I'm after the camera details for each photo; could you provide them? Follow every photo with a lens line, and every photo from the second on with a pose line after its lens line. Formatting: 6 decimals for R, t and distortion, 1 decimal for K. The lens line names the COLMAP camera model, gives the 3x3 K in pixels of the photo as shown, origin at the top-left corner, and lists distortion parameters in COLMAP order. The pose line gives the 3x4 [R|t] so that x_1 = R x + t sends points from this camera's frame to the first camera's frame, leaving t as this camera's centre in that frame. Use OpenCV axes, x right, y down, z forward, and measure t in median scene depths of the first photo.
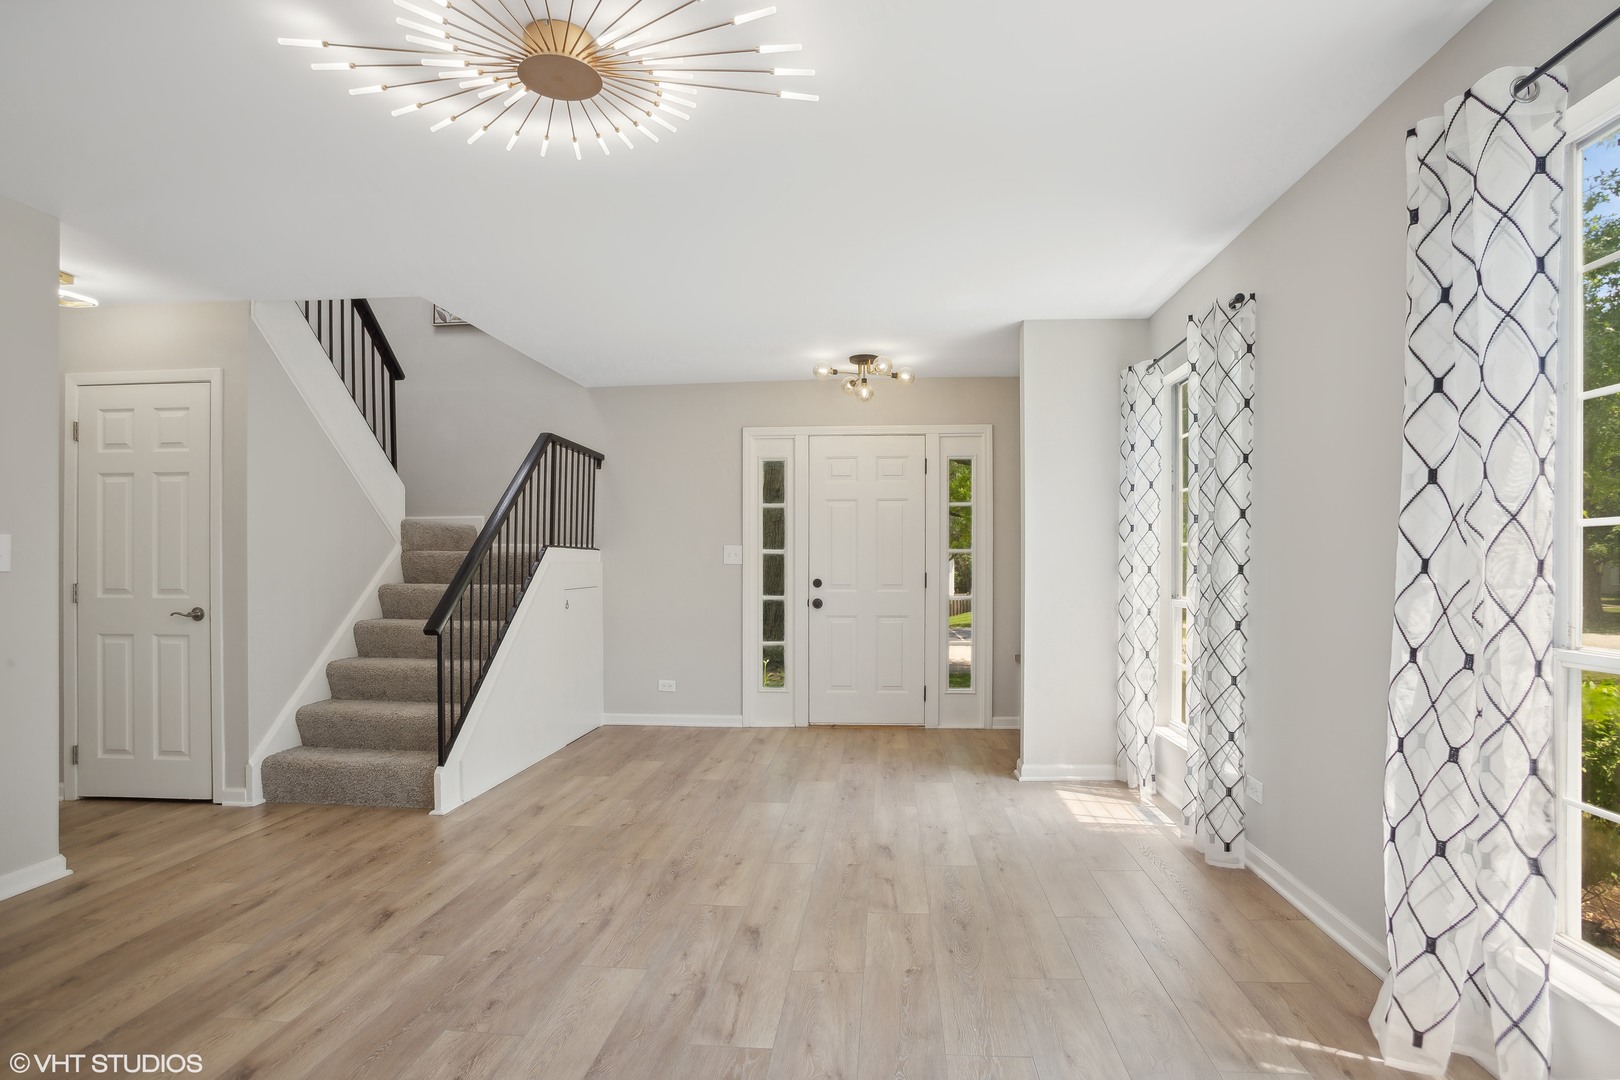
lens RADIAL K [[819.7, 0, 809.3], [0, 819.7, 550.8], [0, 0, 1]] dist [-0.000277, 0.000173]
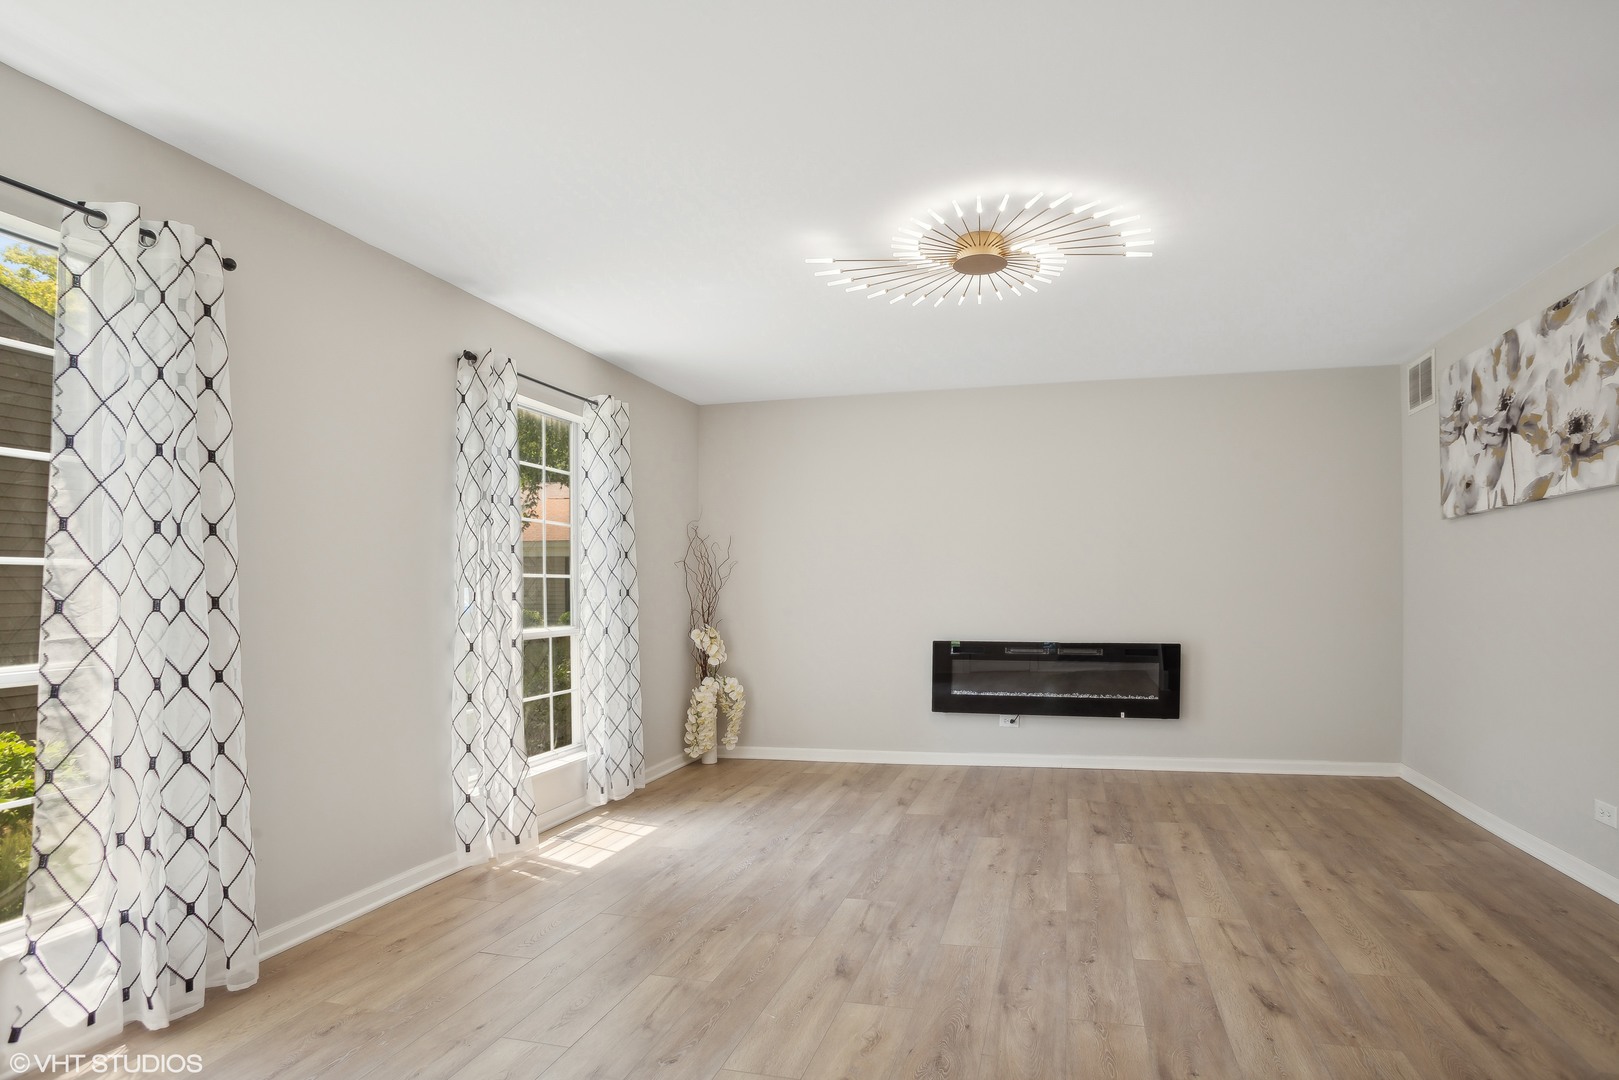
lens RADIAL K [[819.2, 0, 812.3], [0, 819.2, 538.5], [0, 0, 1]] dist [-0.000277, 0.000173]
pose [[-0.980118, 0.023984, 0.196961, -0.232607], [0.009634, 0.997249, -0.073490, 0.023193], [-0.198181, -0.070131, -0.977653, 1.952250]]
